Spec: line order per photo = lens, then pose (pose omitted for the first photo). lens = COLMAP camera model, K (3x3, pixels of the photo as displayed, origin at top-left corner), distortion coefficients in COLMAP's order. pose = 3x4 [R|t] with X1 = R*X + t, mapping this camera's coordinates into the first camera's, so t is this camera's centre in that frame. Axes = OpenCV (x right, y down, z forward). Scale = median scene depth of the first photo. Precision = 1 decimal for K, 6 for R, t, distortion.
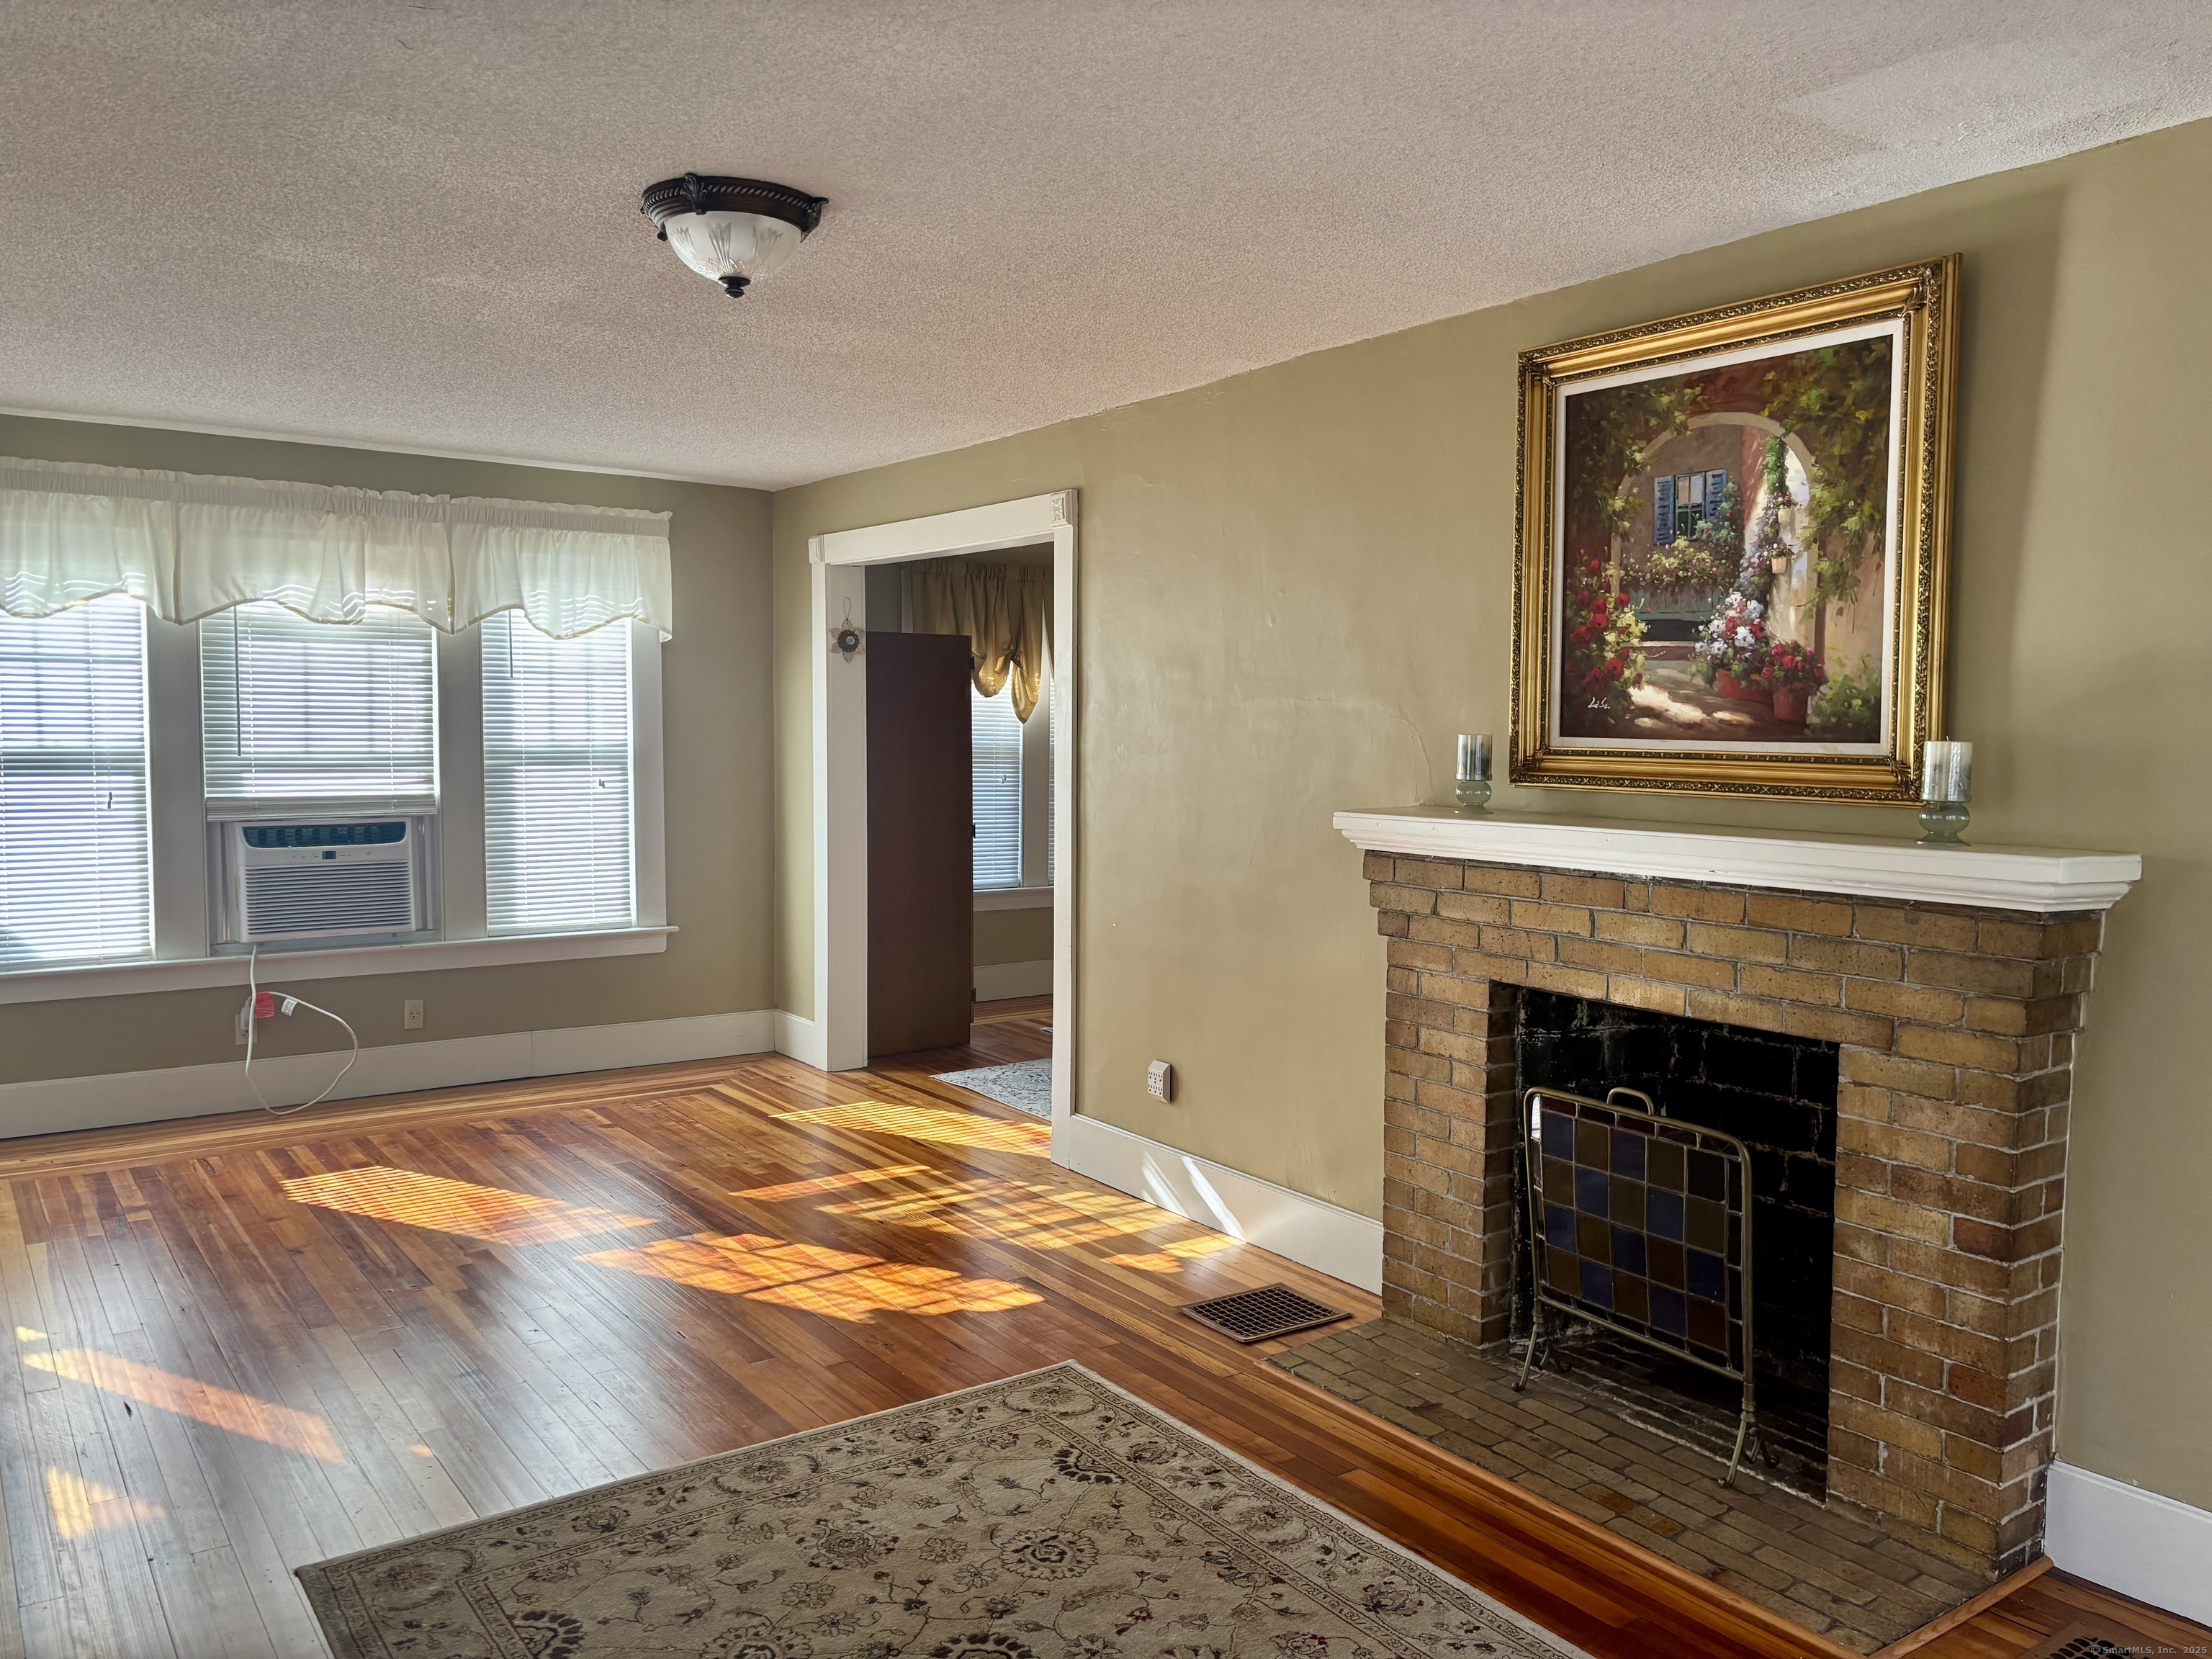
lens RADIAL K [[1667.4, 0, 1118.8], [0, 1667.4, 831.6], [0, 0, 1]] dist [0.029067, -0.000350]
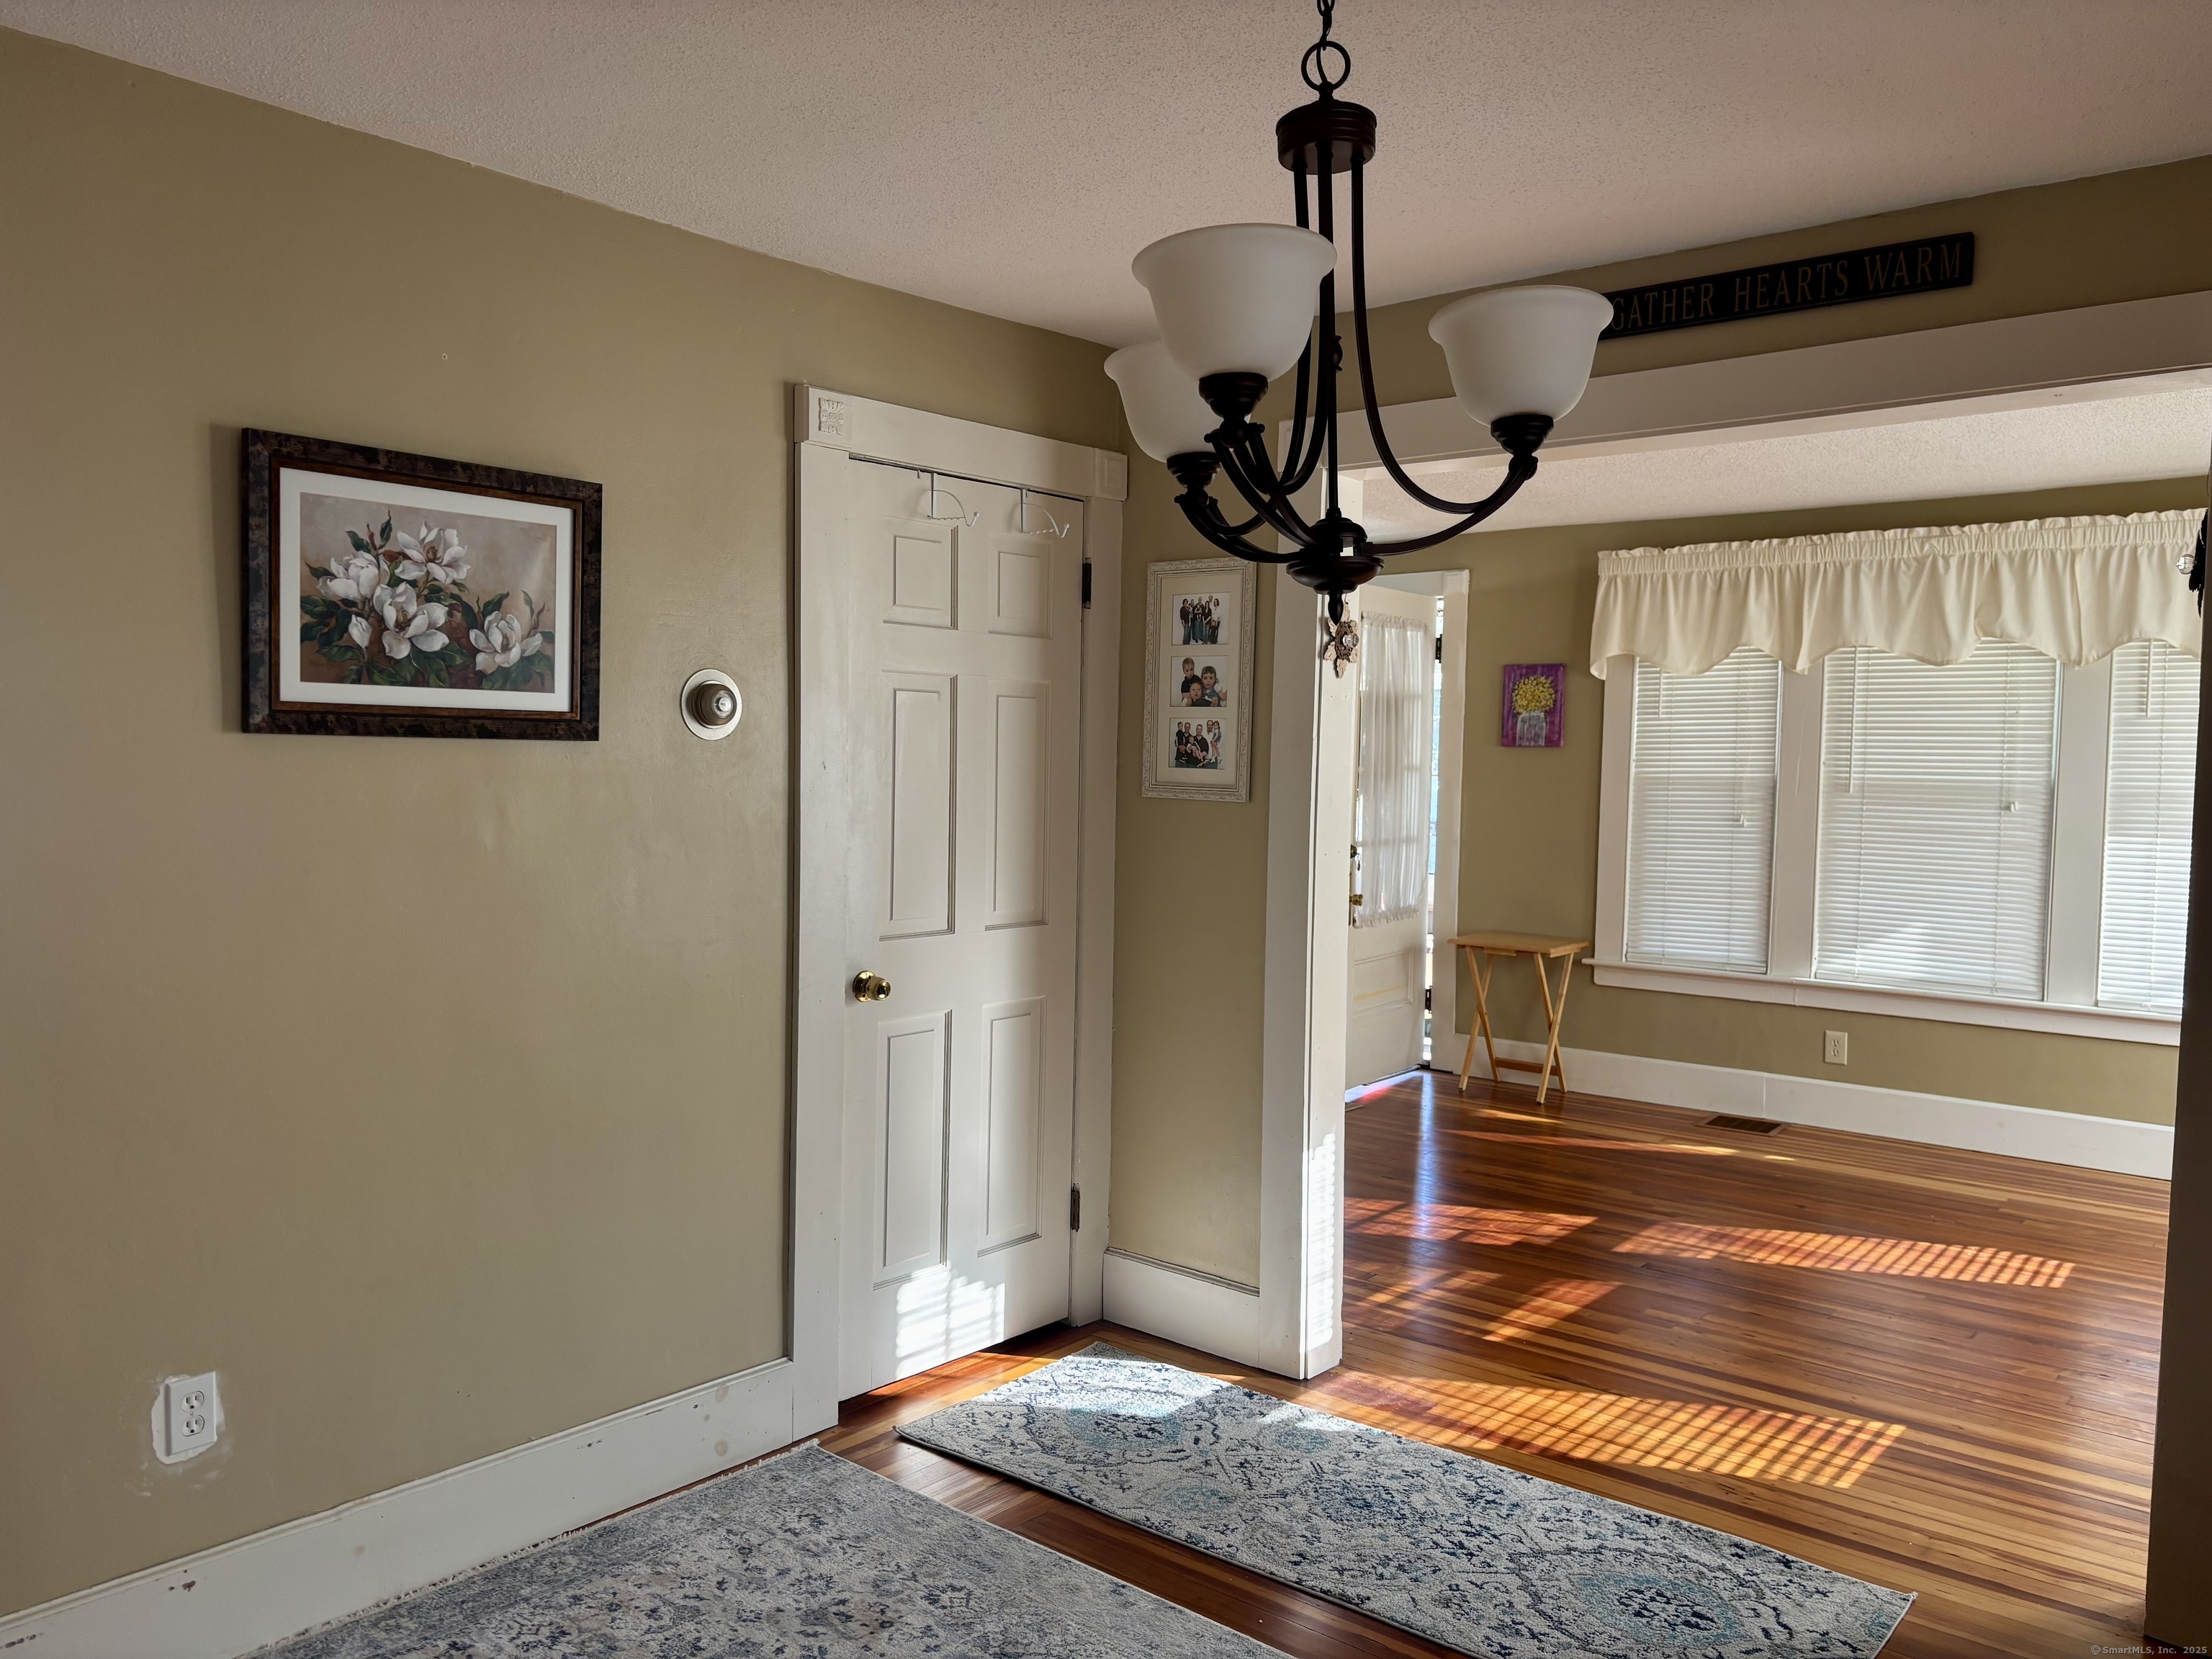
lens RADIAL K [[1667.4, 0, 1118.8], [0, 1667.4, 831.6], [0, 0, 1]] dist [0.029067, -0.000350]
pose [[-0.968040, -0.022418, -0.249791, 0.354973], [-0.050266, 0.993130, 0.105672, -0.140585], [0.245706, 0.114851, -0.962516, 2.490346]]
